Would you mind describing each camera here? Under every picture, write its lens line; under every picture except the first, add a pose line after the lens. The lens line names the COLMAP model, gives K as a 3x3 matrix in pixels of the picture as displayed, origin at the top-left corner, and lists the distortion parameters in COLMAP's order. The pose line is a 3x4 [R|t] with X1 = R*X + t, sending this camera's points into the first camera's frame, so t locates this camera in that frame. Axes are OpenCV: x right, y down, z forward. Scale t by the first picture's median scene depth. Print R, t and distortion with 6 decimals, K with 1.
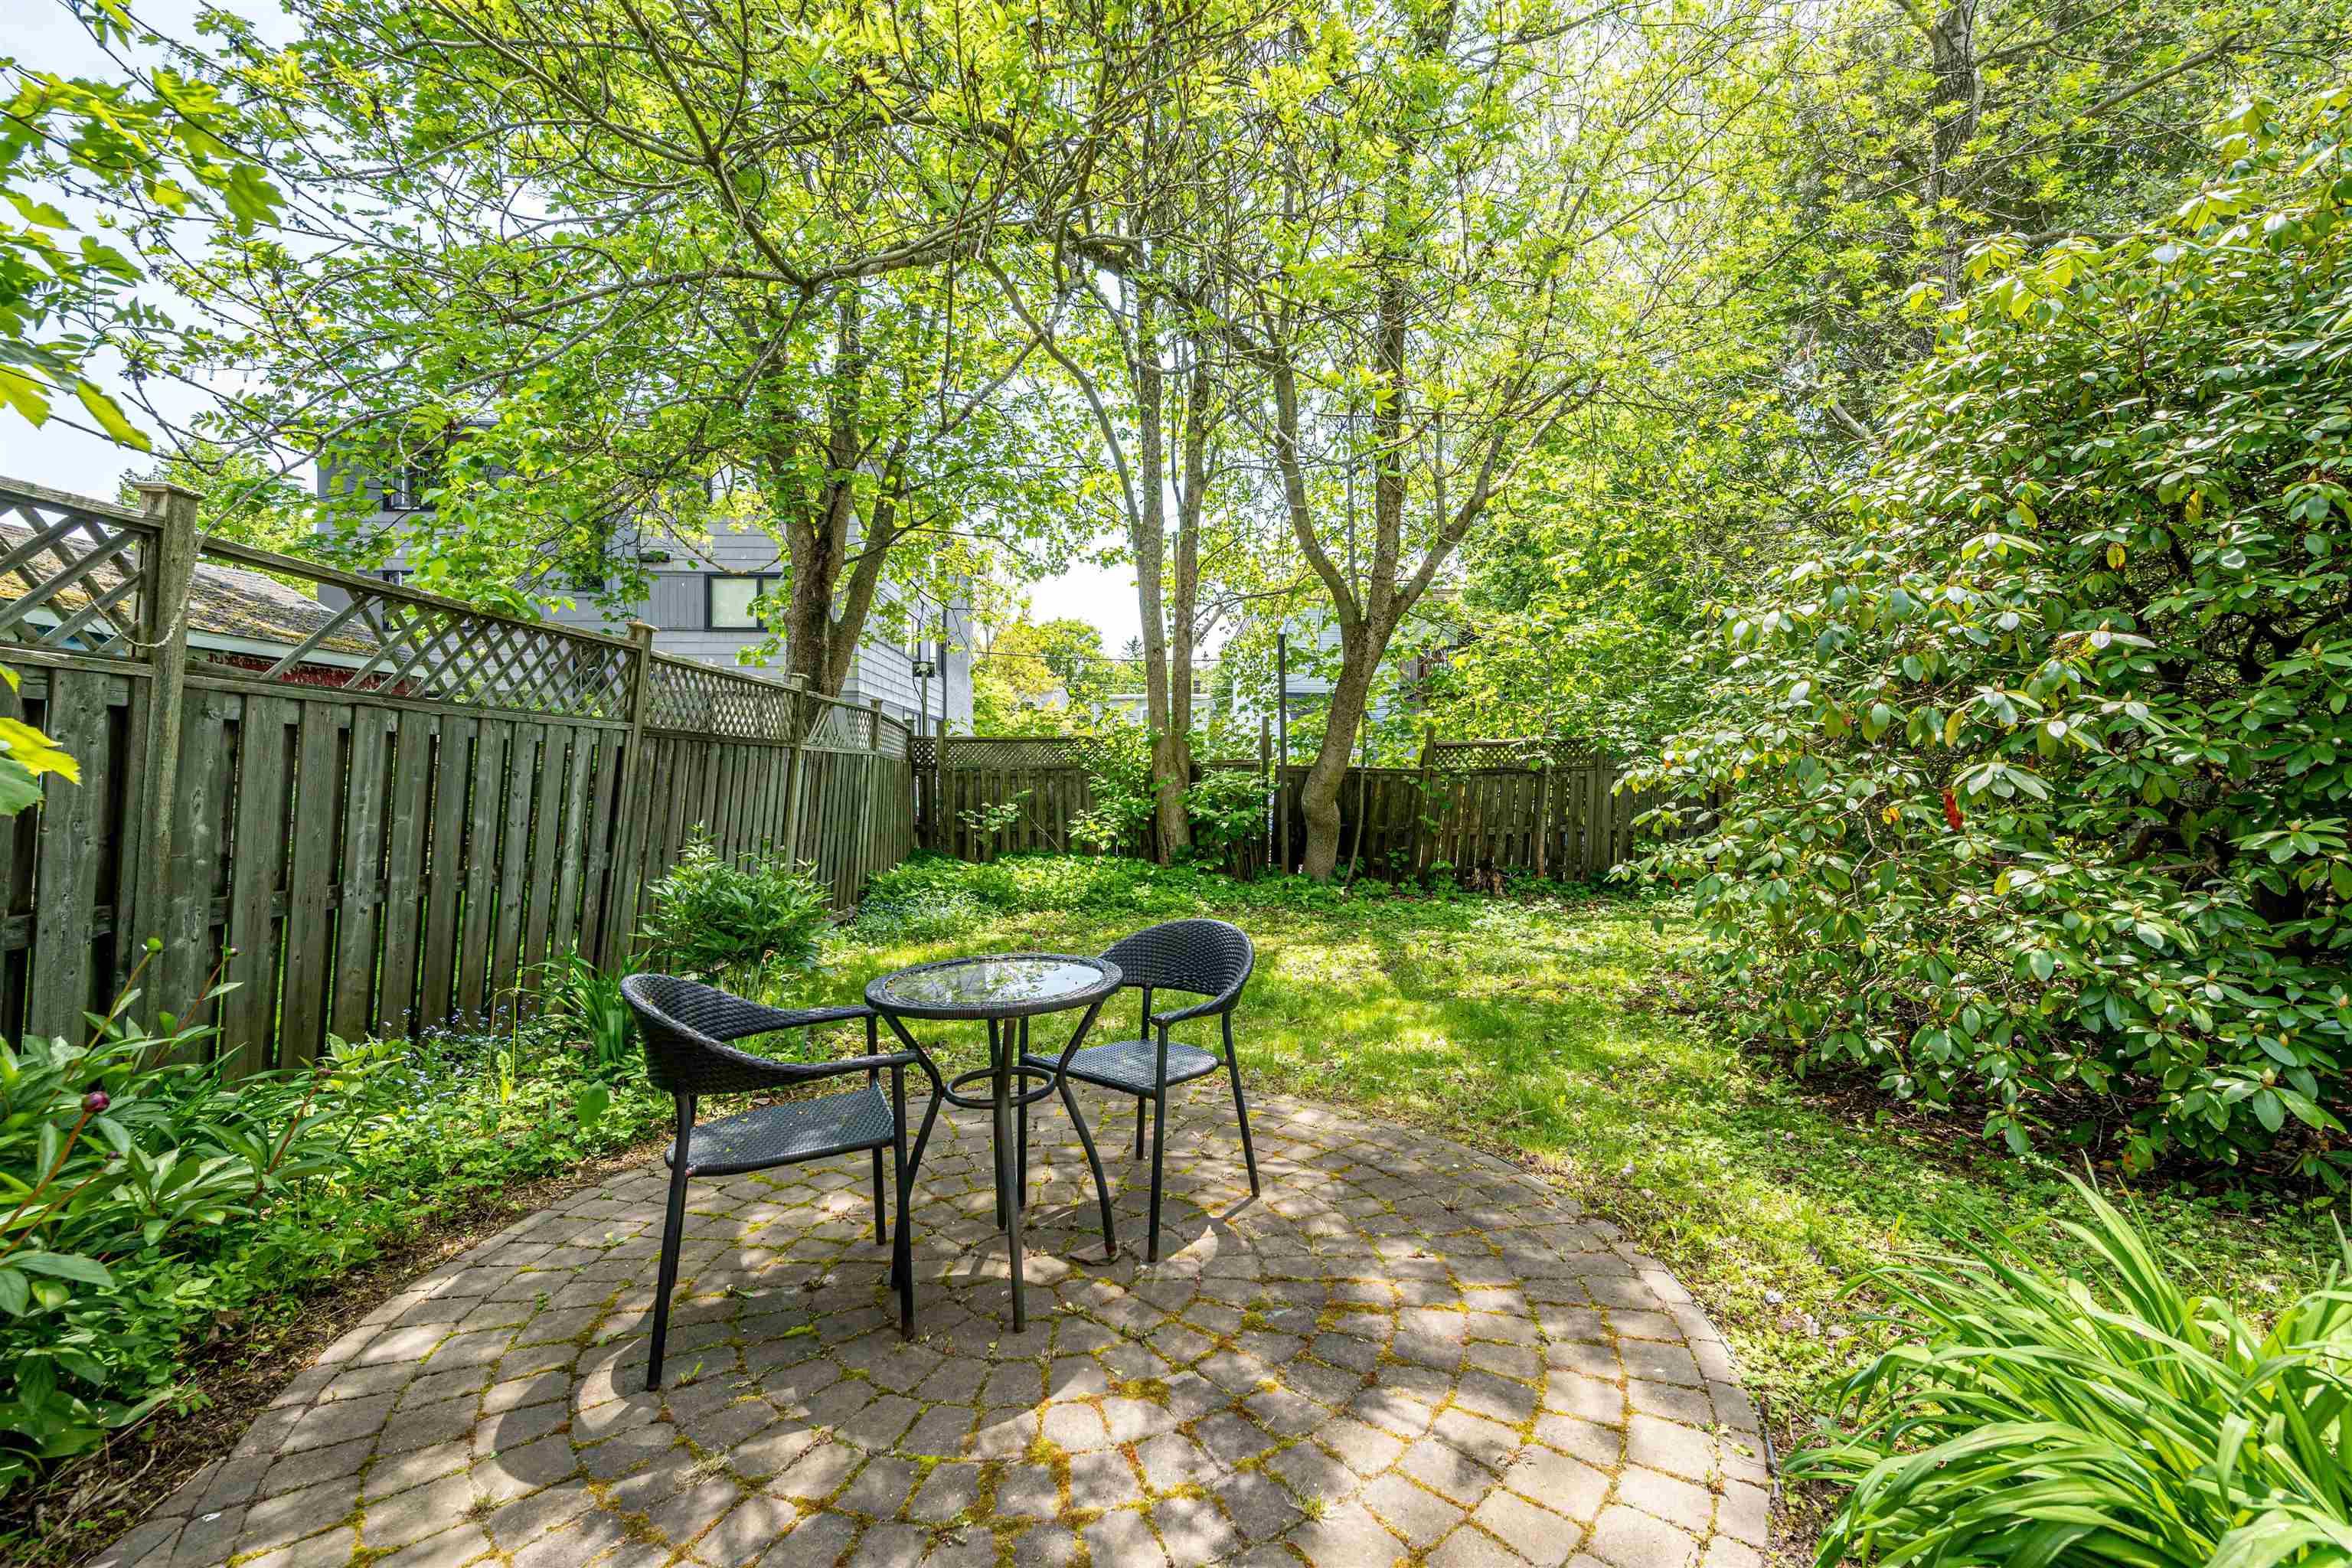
lens RADIAL K [[985.9, 0, 1198.4], [0, 985.9, 780.8], [0, 0, 1]] dist [0.000351, -0.000203]
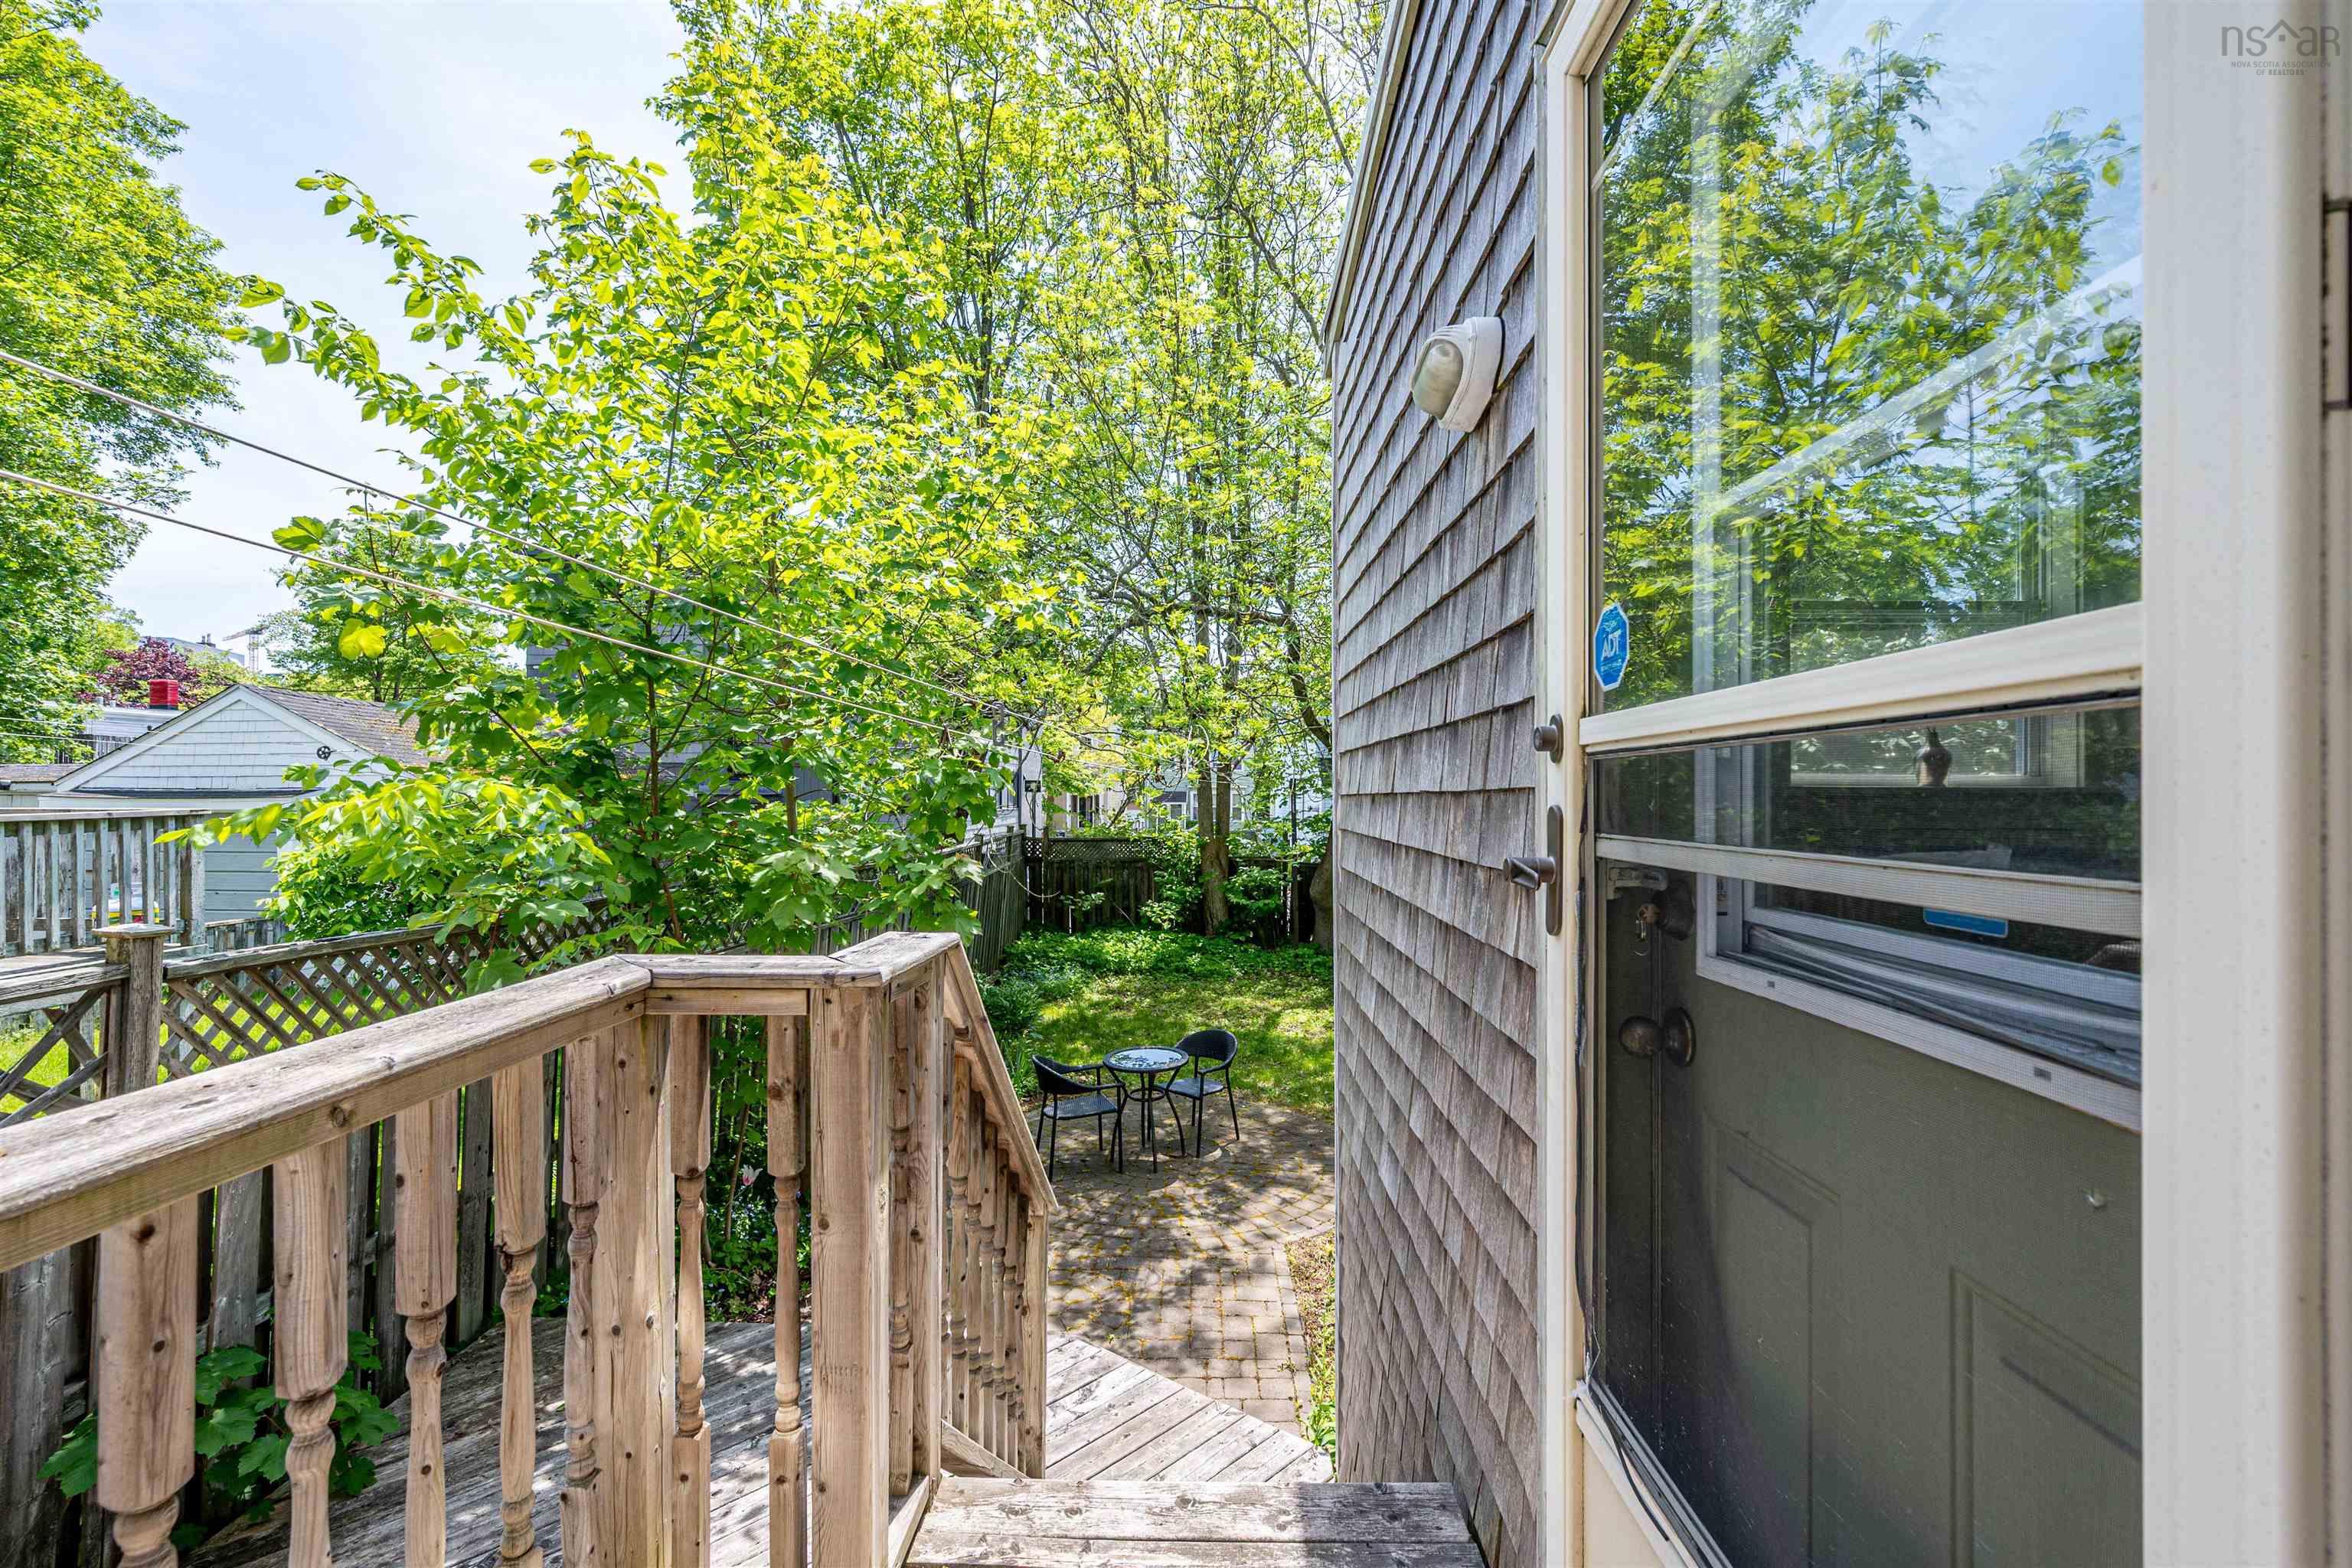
lens RADIAL K [[1001.8, 0, 1176.8], [0, 1001.8, 790.6], [0, 0, 1]] dist [0.007376, -0.001117]
pose [[0.997409, 0.004680, -0.071784, 0.024971], [-0.004641, 0.999989, 0.000718, -0.151823], [0.071786, -0.000383, 0.997420, -0.500534]]
